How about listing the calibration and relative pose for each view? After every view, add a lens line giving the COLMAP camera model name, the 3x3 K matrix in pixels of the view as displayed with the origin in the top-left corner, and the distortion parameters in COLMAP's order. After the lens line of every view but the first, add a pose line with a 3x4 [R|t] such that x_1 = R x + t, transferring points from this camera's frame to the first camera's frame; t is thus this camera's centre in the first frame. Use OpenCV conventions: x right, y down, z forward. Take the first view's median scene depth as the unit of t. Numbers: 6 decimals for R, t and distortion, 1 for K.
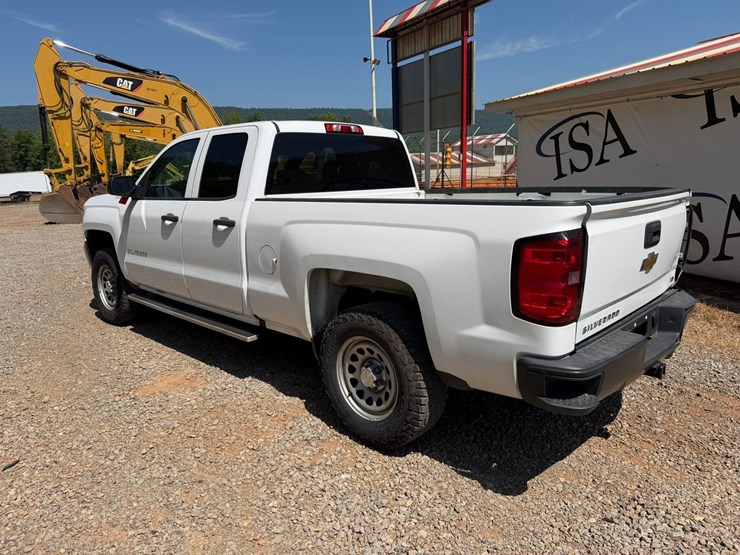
lens RADIAL K [[526.6, 0, 370.7], [0, 526.6, 278.3], [0, 0, 1]] dist [0.019472, -0.027280]
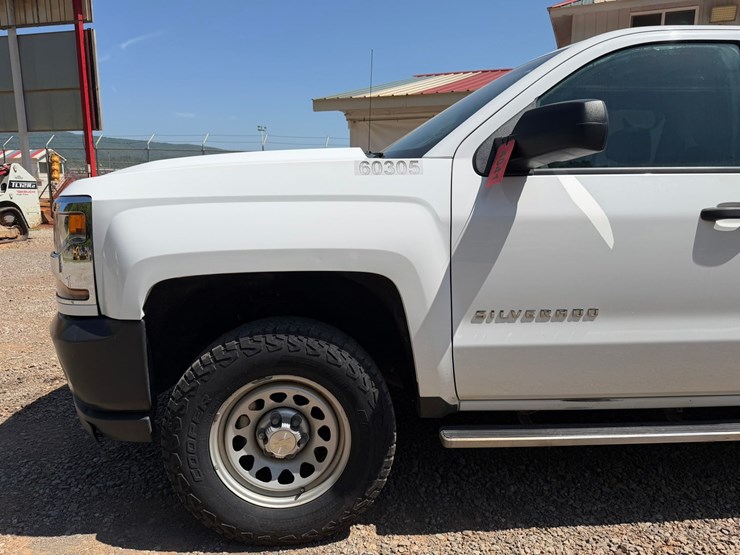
lens RADIAL K [[522.0, 0, 372.3], [0, 522.0, 276.6], [0, 0, 1]] dist [0.058013, -0.058882]
pose [[0.669557, -0.091702, 0.737078, -0.409255], [0.128419, 0.991697, 0.006724, -0.047931], [-0.731575, 0.090153, 0.675774, 0.428052]]
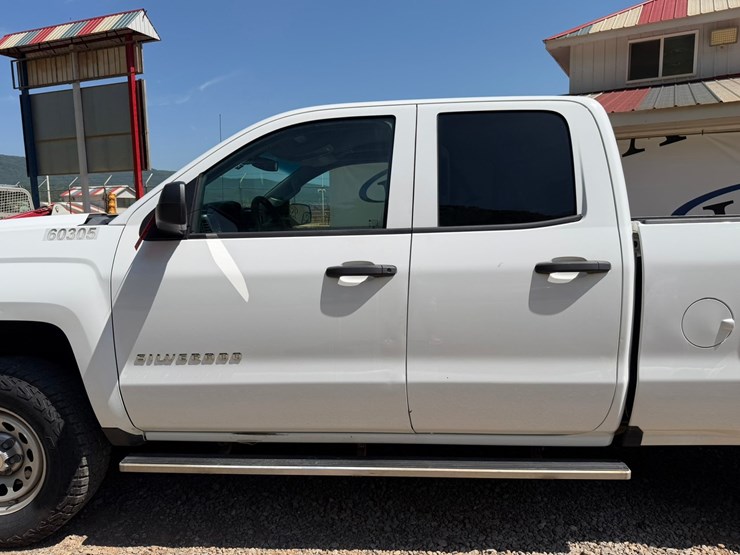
lens RADIAL K [[526.6, 0, 370.7], [0, 526.6, 278.3], [0, 0, 1]] dist [0.019472, -0.027280]
pose [[0.756788, -0.060265, 0.650877, -0.313309], [0.126561, 0.990408, -0.055453, -0.036414], [-0.641292, 0.124341, 0.757155, 0.289886]]
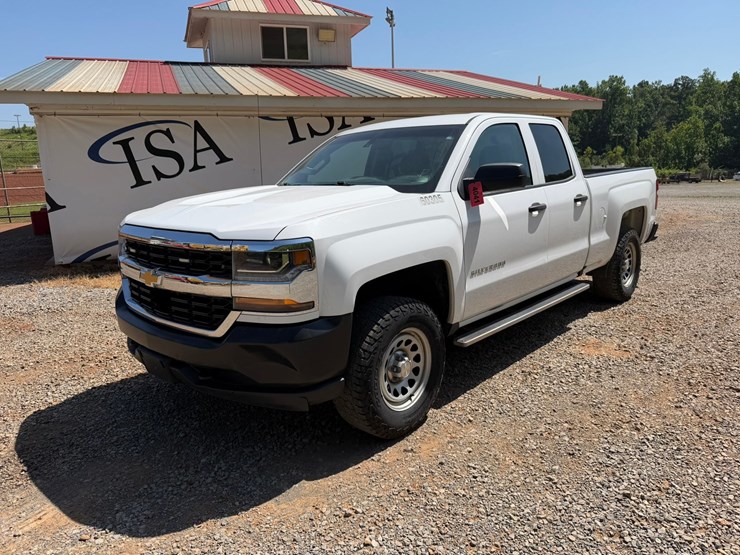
lens RADIAL K [[523.4, 0, 370.0], [0, 523.4, 277.5], [0, 0, 1]] dist [0.083108, -0.164567]
pose [[-0.011381, -0.190221, 0.981675, -0.602127], [0.234575, 0.953835, 0.187546, -0.110366], [-0.972031, 0.232411, 0.033766, 0.588551]]
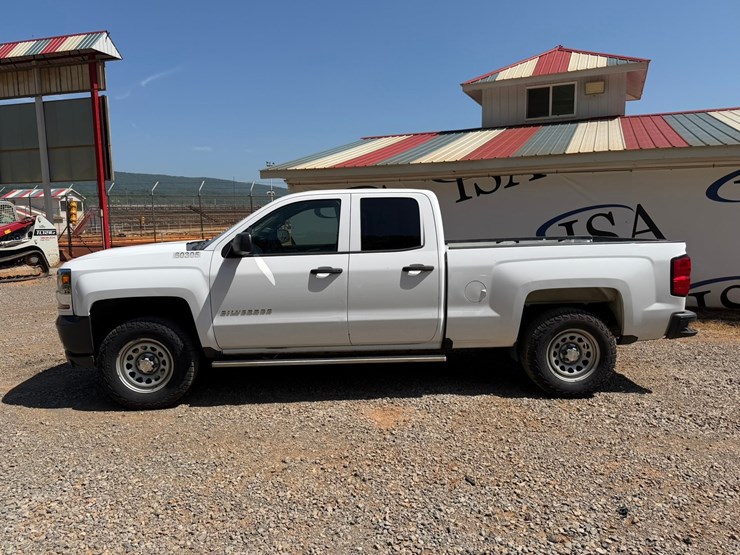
lens RADIAL K [[522.8, 0, 369.9], [0, 522.8, 274.0], [0, 0, 1]] dist [0.064203, -0.087687]
pose [[0.690952, -0.061950, 0.720242, -0.496414], [0.143603, 0.988228, -0.052763, -0.017835], [-0.708494, 0.139886, 0.691714, 0.093086]]
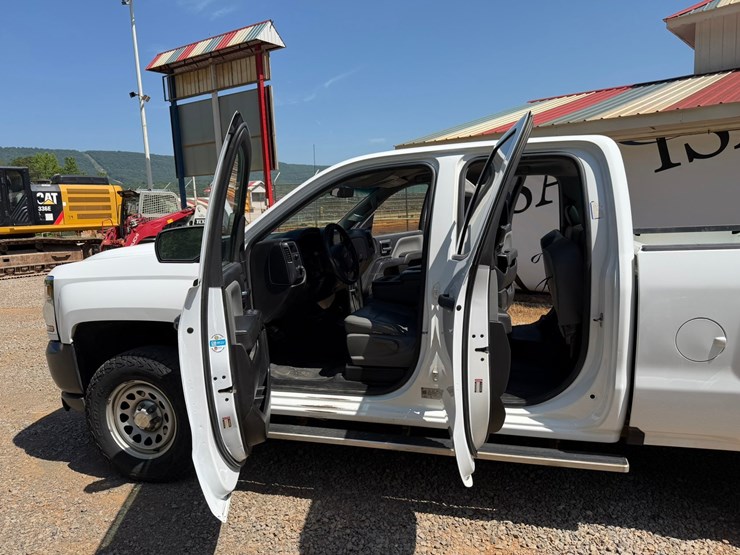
lens RADIAL K [[524.8, 0, 372.3], [0, 524.8, 279.2], [0, 0, 1]] dist [0.034422, -0.050007]
pose [[0.882991, -0.070518, 0.464062, -0.312567], [0.108749, 0.992485, -0.056105, -0.043229], [-0.456618, 0.100007, 0.884024, 0.220769]]
